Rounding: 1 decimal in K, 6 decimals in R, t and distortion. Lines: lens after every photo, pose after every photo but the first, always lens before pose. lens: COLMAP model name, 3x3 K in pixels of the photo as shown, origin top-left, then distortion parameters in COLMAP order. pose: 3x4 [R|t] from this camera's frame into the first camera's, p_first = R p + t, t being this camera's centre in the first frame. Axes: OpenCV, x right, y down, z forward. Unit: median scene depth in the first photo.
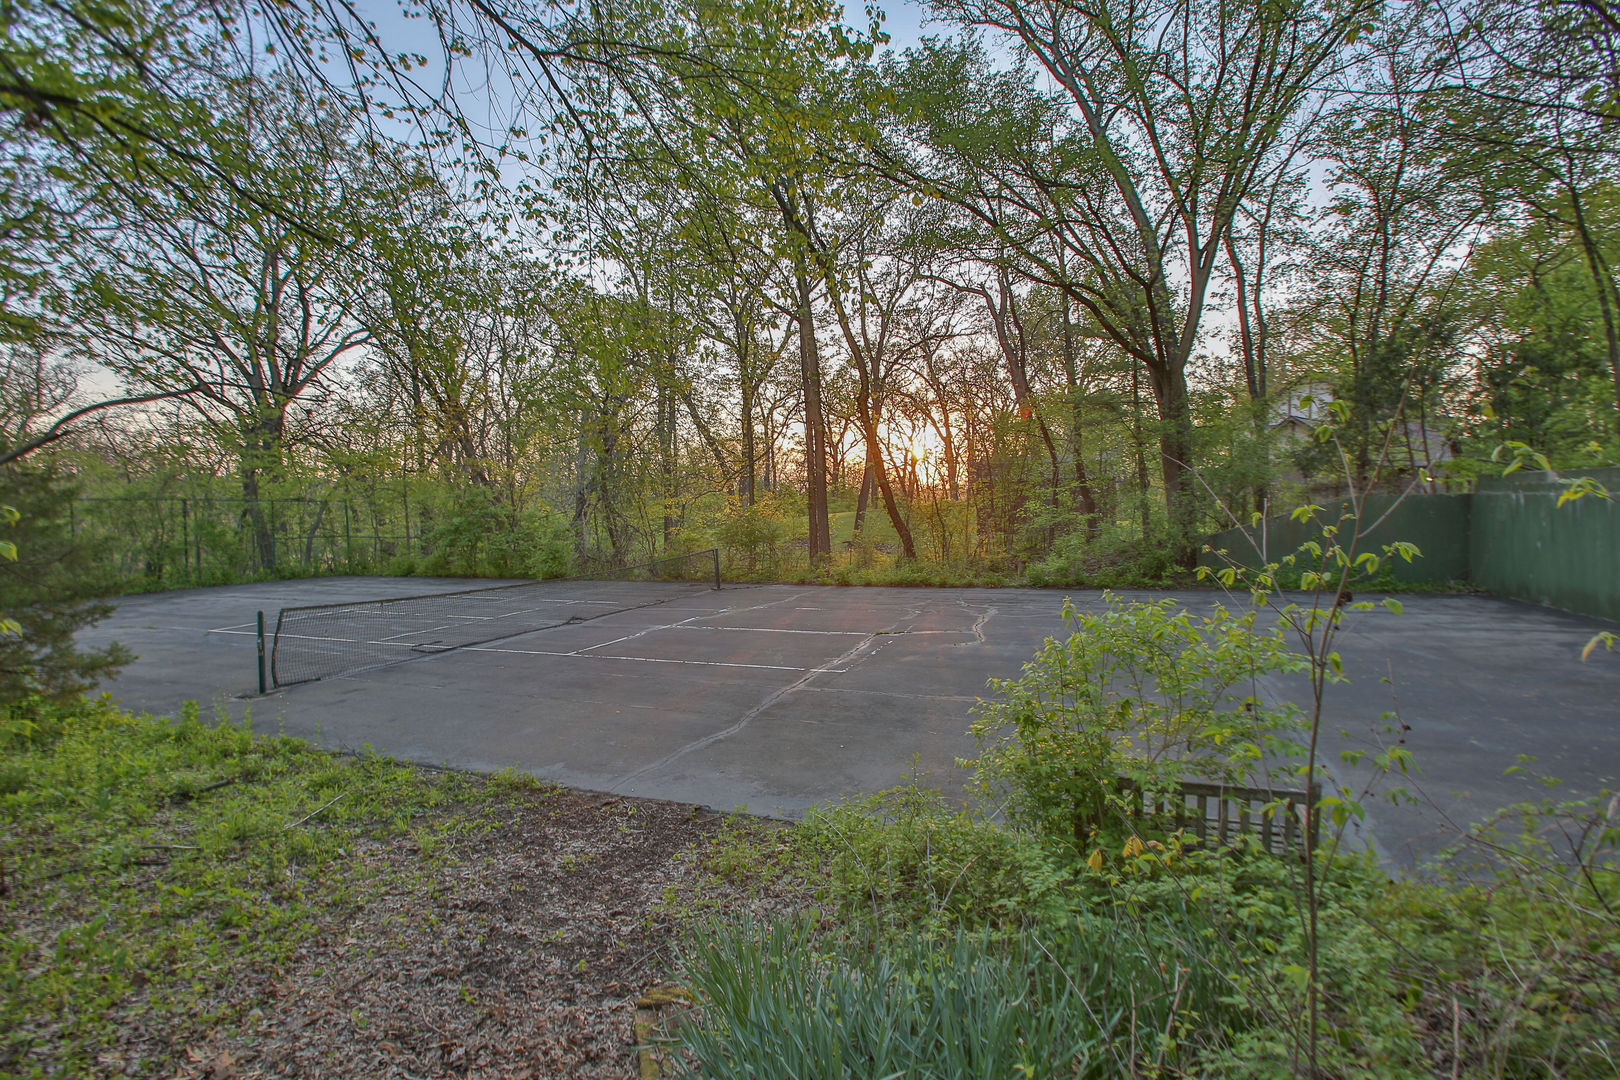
lens RADIAL K [[780.6, 0, 798.5], [0, 780.6, 542.9], [0, 0, 1]] dist [0.000836, 0.000190]
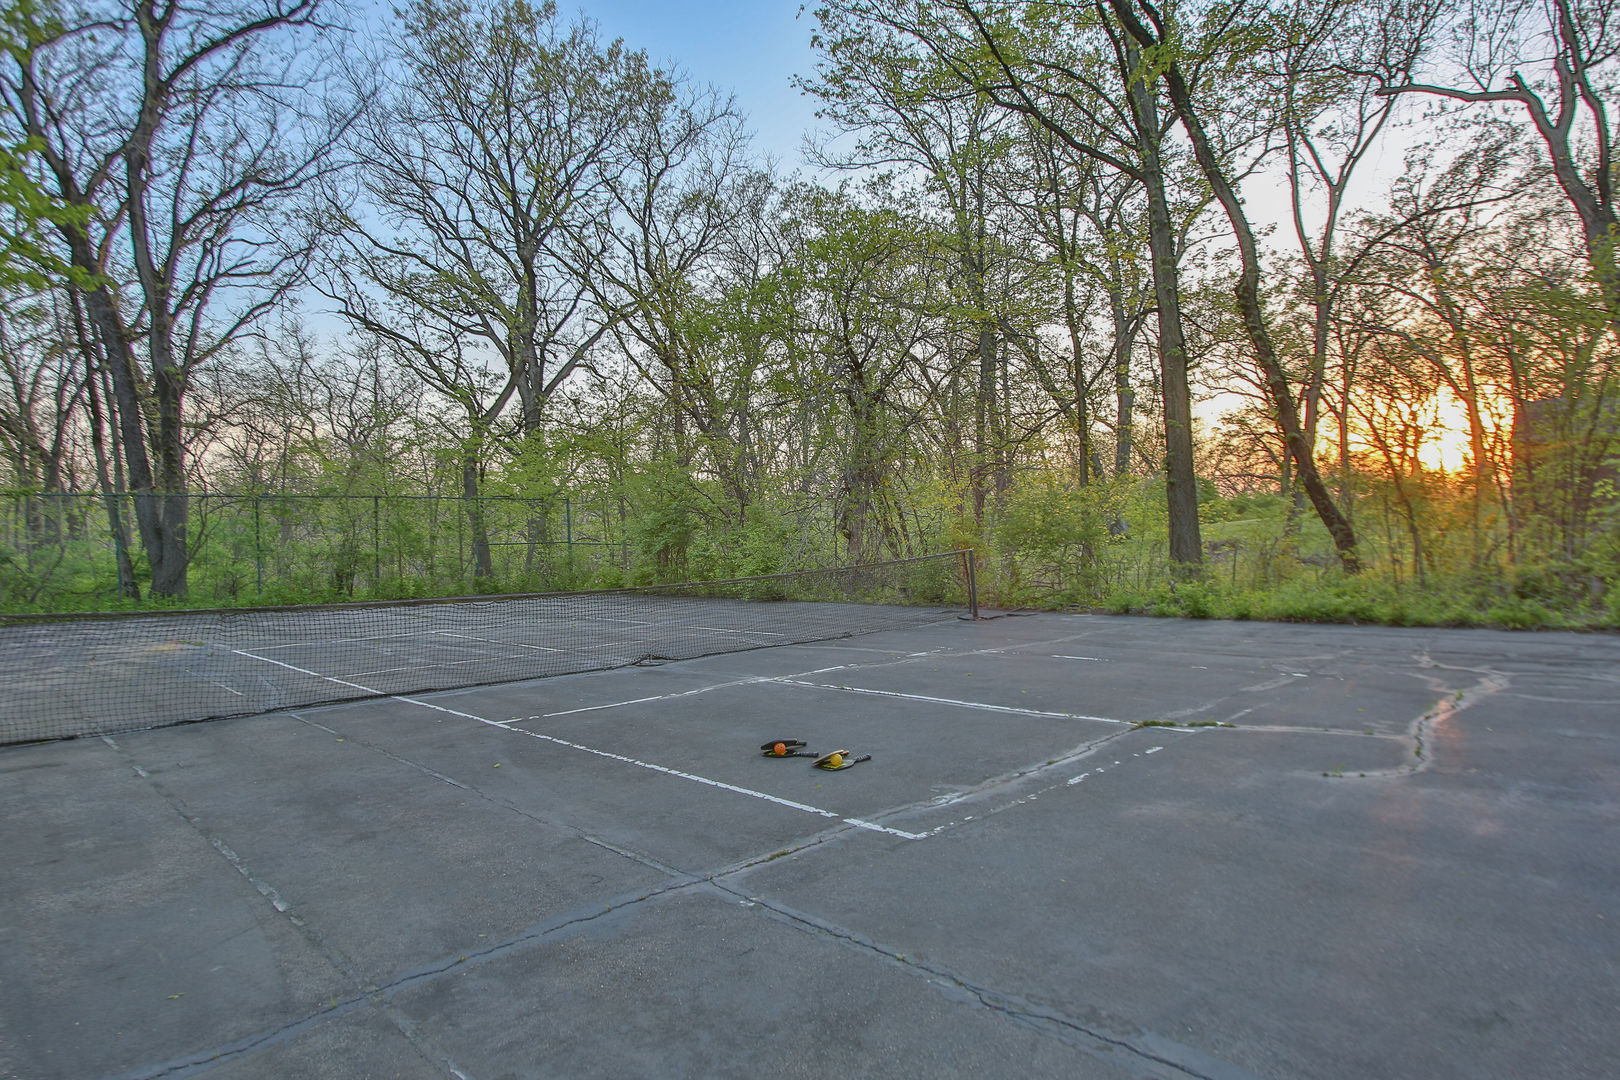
lens RADIAL K [[975.4, 0, 810.0], [0, 975.4, 540.0], [0, 0, 1]] dist [0.000388, 0.000155]
pose [[0.913721, -0.007147, -0.406279, 0.075995], [-0.002921, 0.999704, -0.024155, 0.014563], [0.406331, 0.023258, 0.913430, 0.222113]]
